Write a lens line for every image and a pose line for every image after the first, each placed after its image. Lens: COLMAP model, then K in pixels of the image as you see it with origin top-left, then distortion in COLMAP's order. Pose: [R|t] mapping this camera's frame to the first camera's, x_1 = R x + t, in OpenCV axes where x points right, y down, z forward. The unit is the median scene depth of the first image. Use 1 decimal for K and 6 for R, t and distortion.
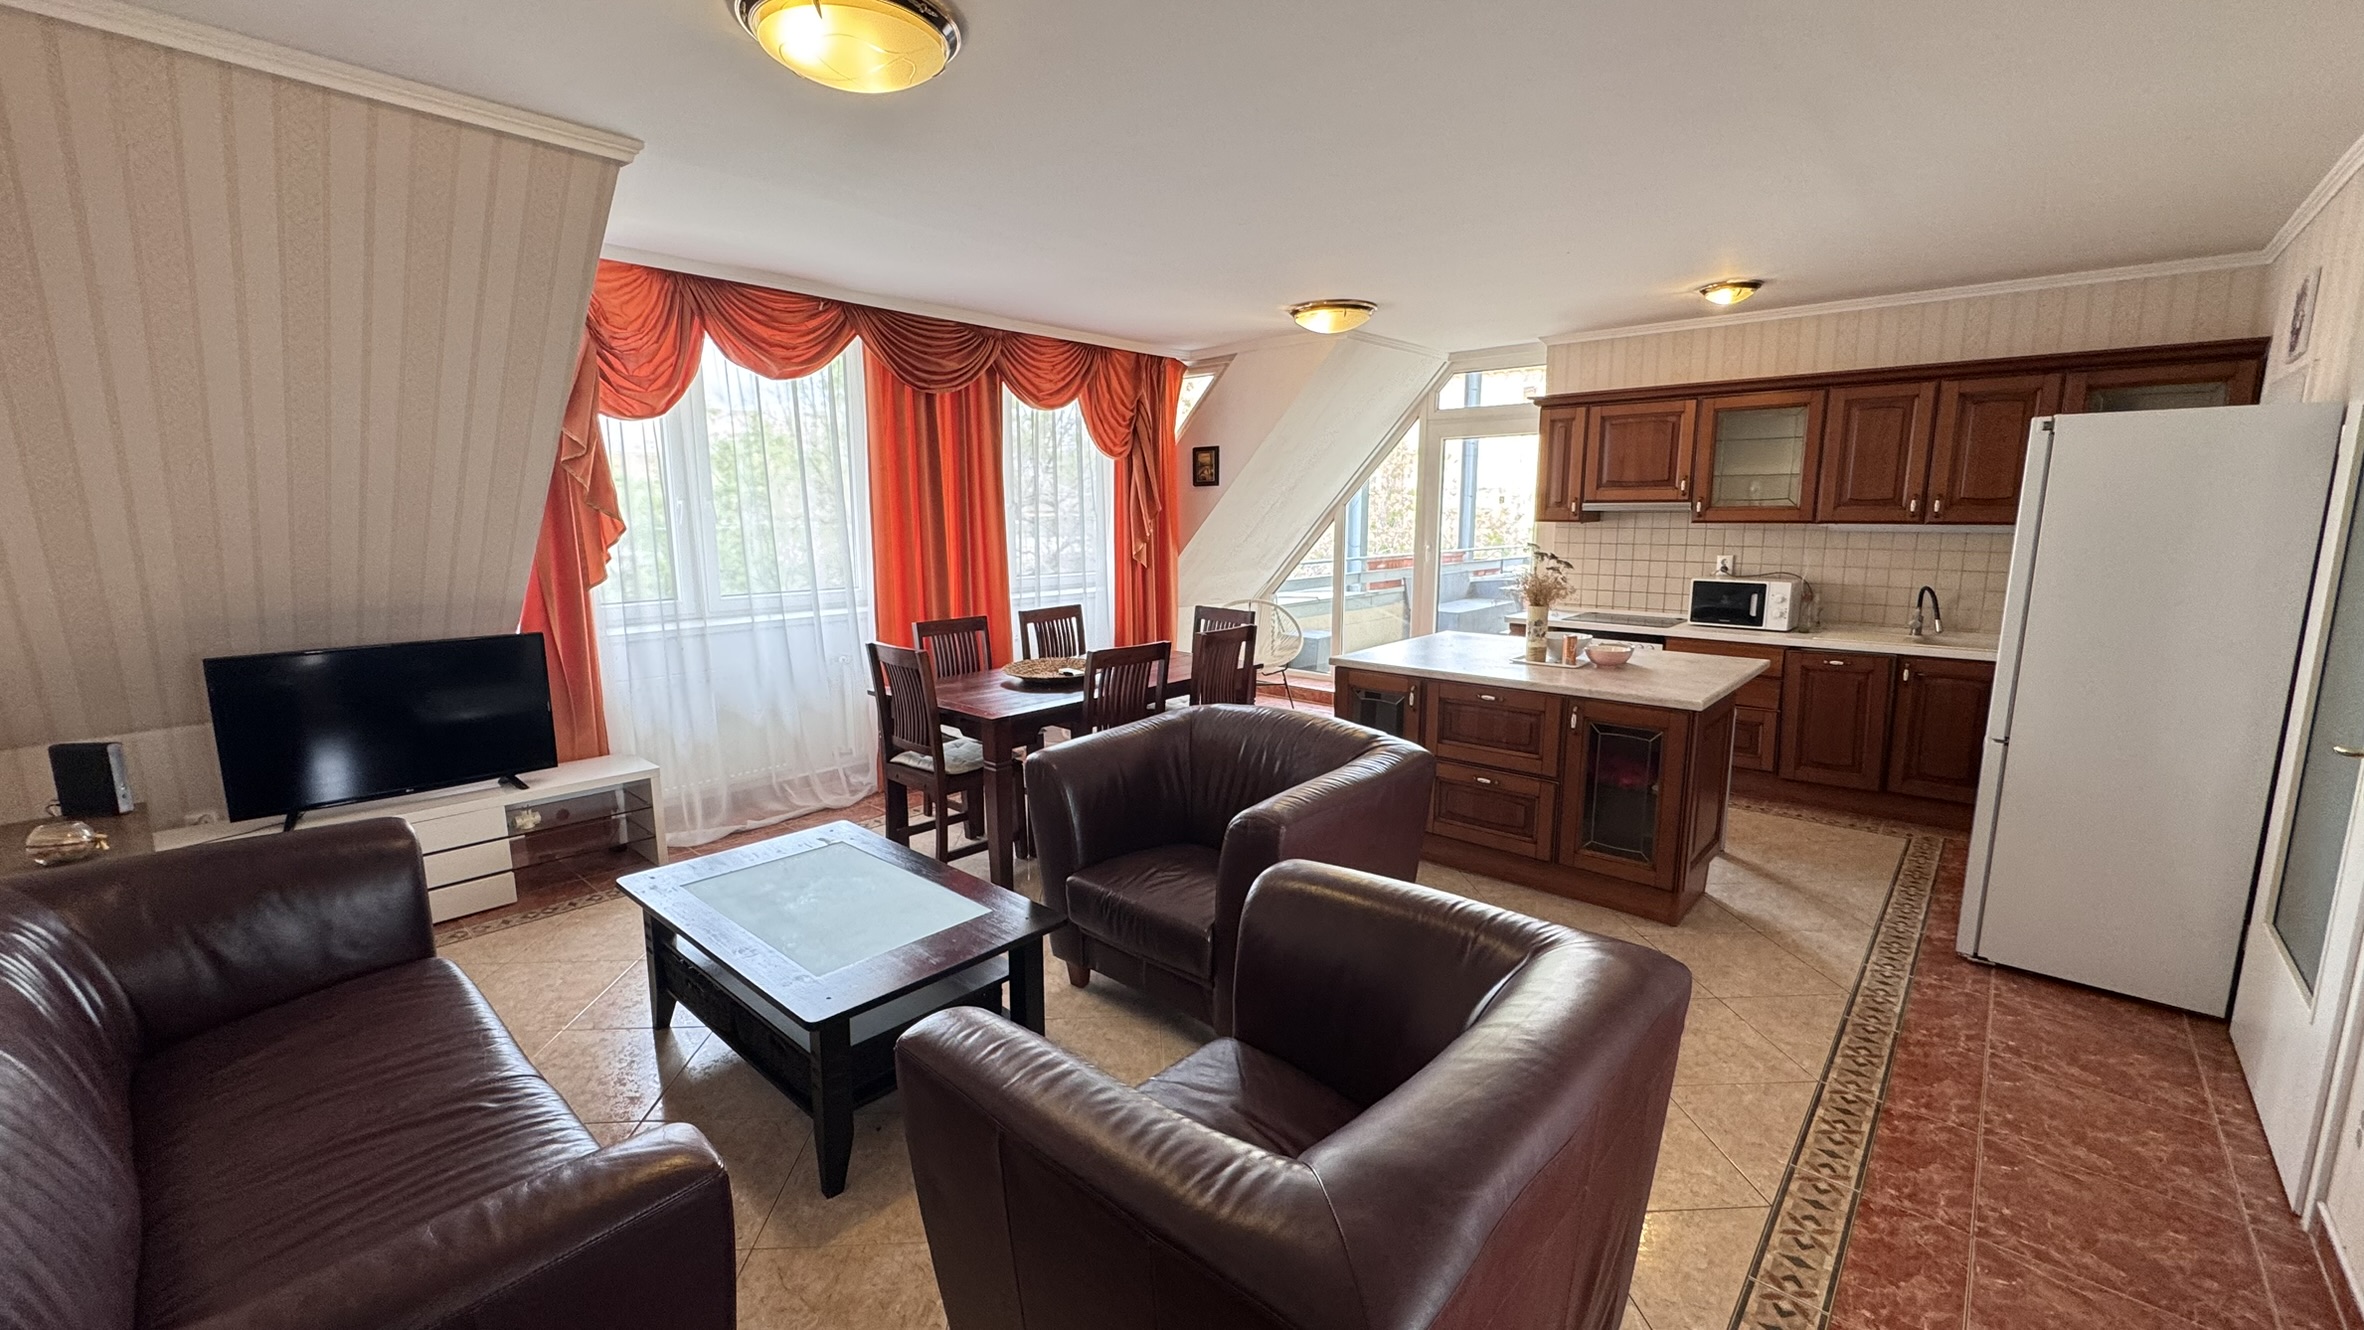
lens RADIAL K [[942.2, 0, 1181.1], [0, 942.2, 664.4], [0, 0, 1]] dist [-0.001593, -0.000065]
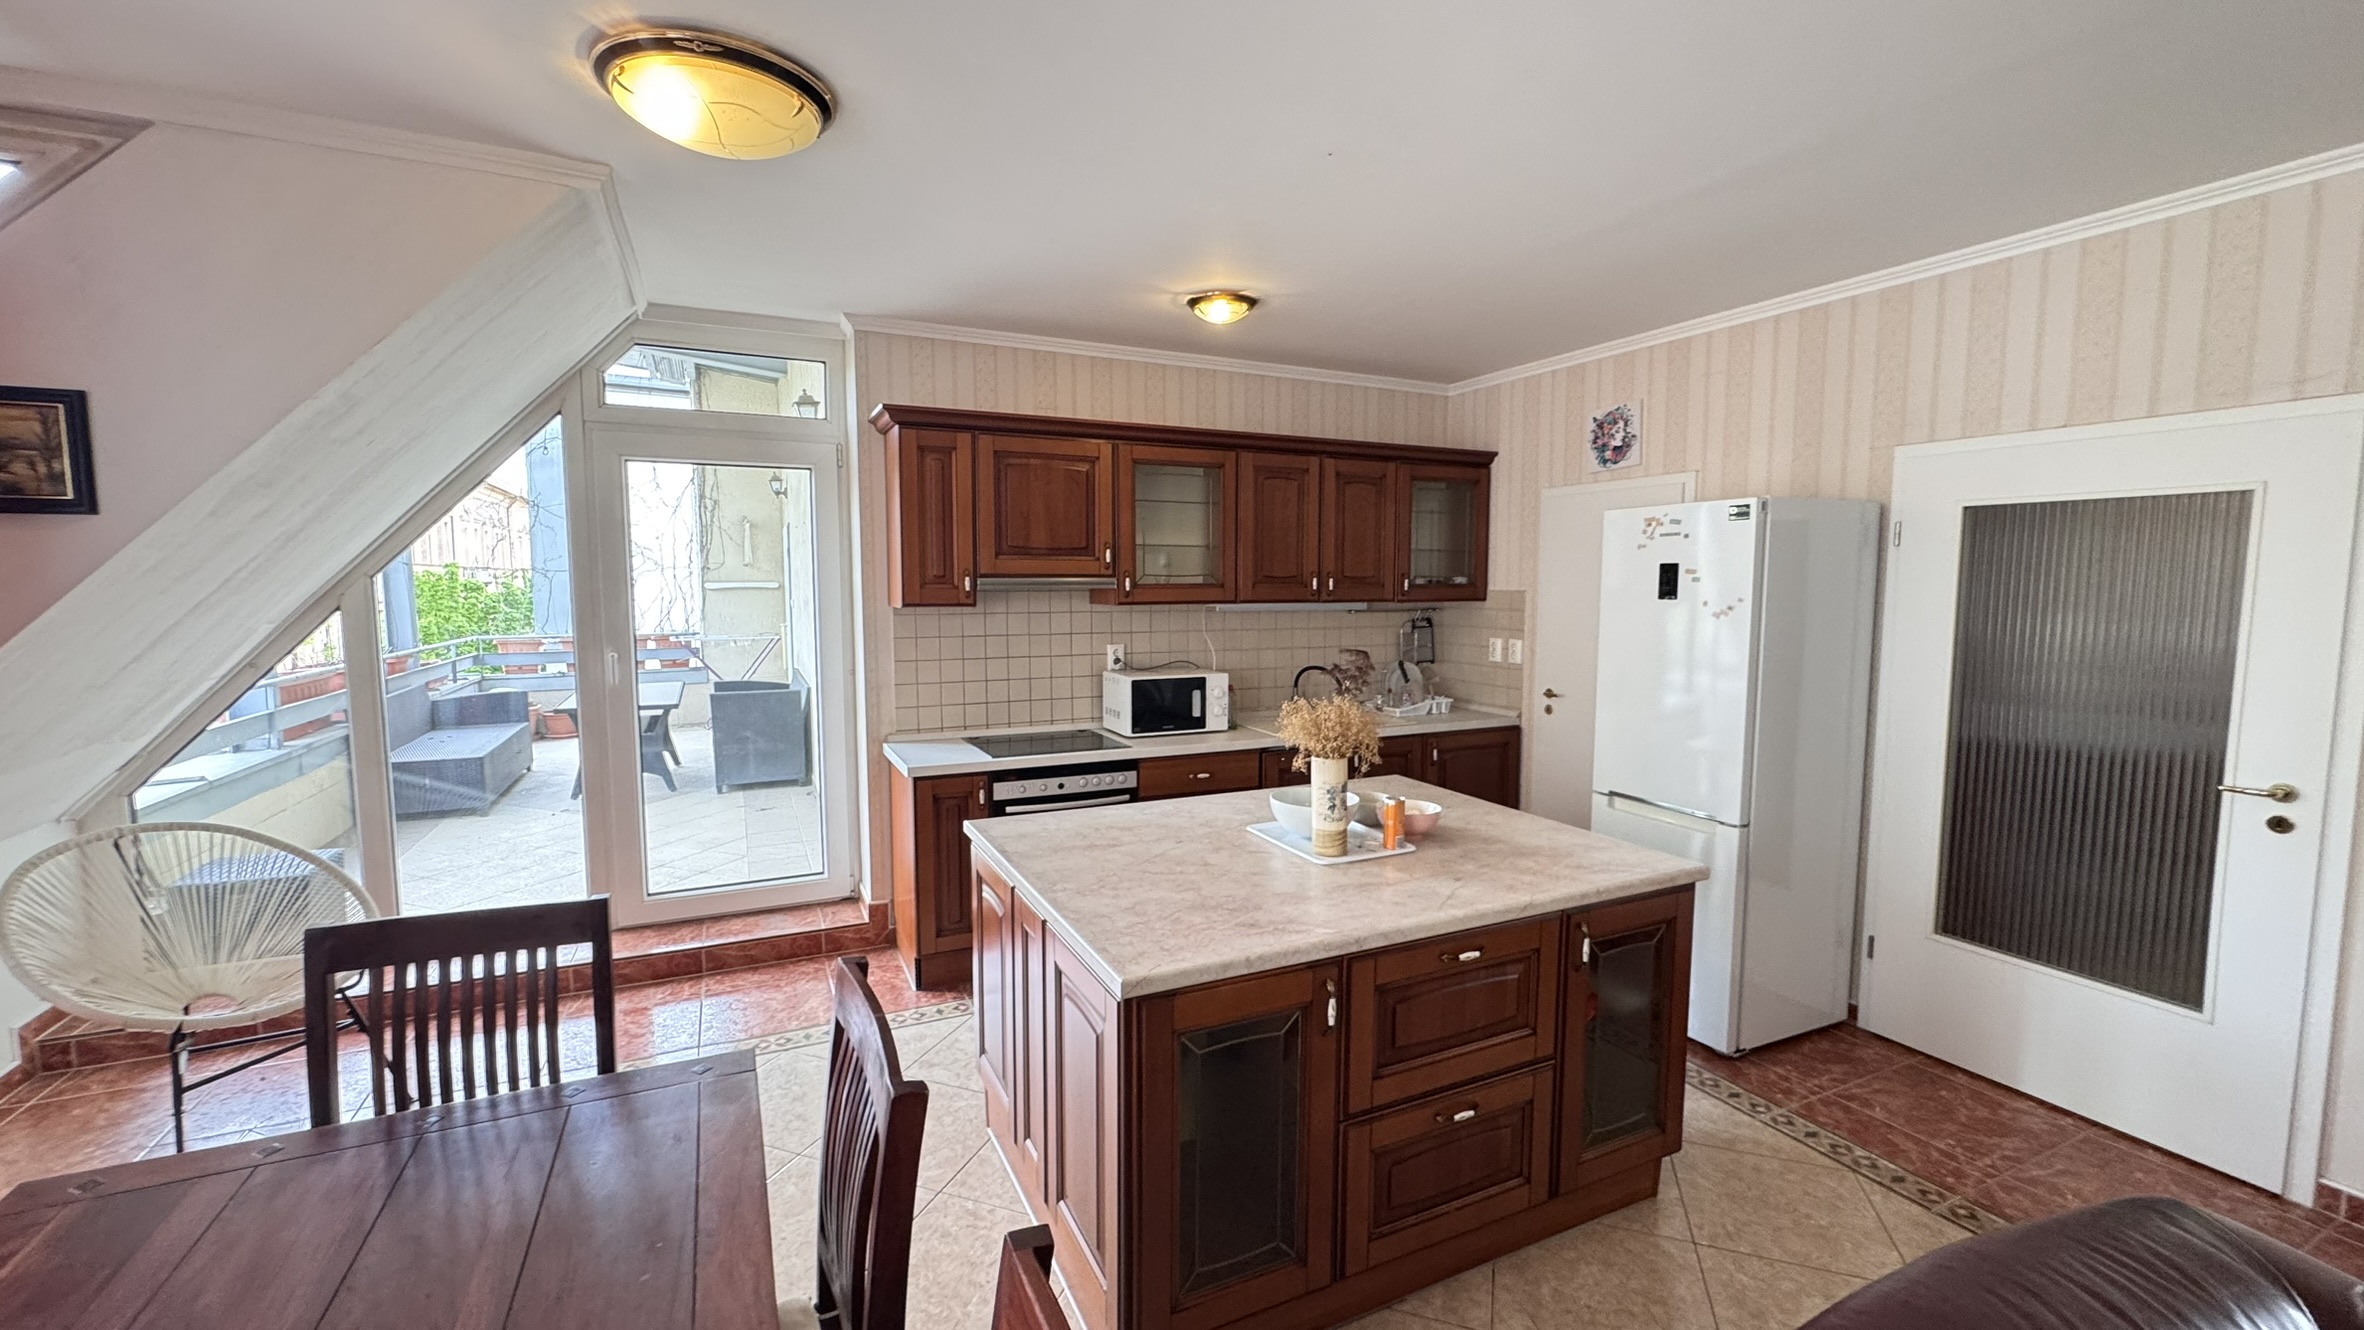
lens RADIAL K [[942.2, 0, 1178.1], [0, 942.2, 666.3], [0, 0, 1]] dist [-0.001593, -0.000065]
pose [[0.391493, -0.078371, 0.916838, -0.139632], [0.147302, 0.988855, 0.021628, -0.112418], [-0.908315, 0.126585, 0.398674, 0.669601]]
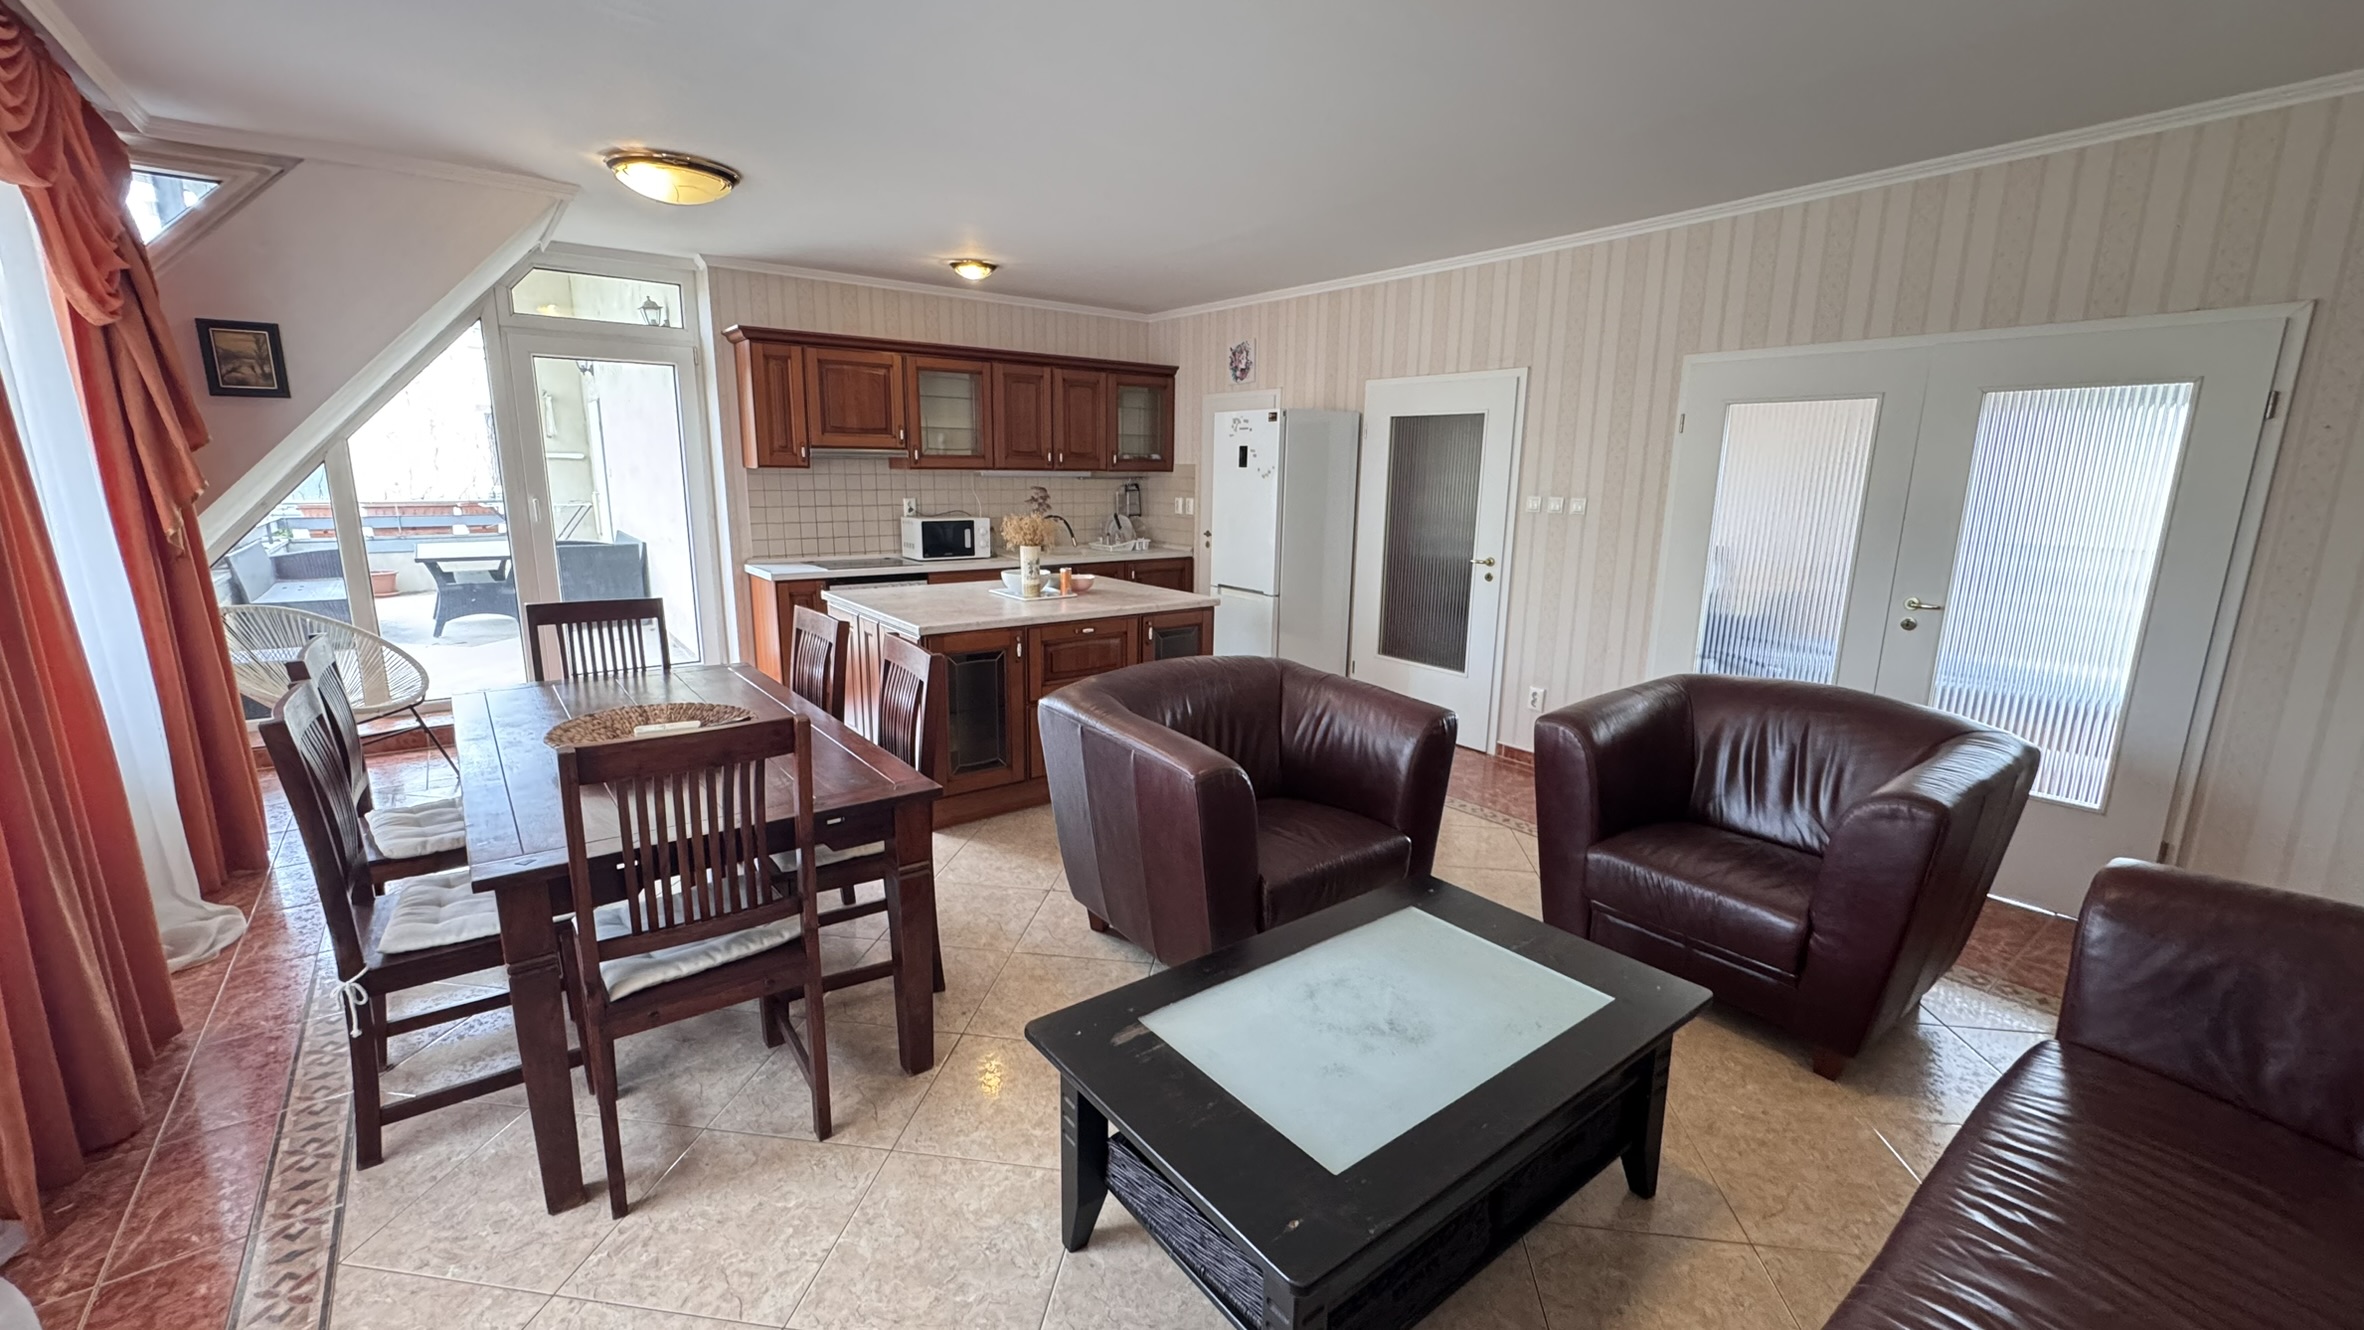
lens RADIAL K [[942.2, 0, 1178.4], [0, 942.2, 662.1], [0, 0, 1]] dist [-0.001593, -0.000065]
pose [[0.190365, -0.193720, 0.962410, -0.514939], [0.144355, 0.975205, 0.167741, -0.070241], [-0.971042, 0.106997, 0.213609, 0.488038]]
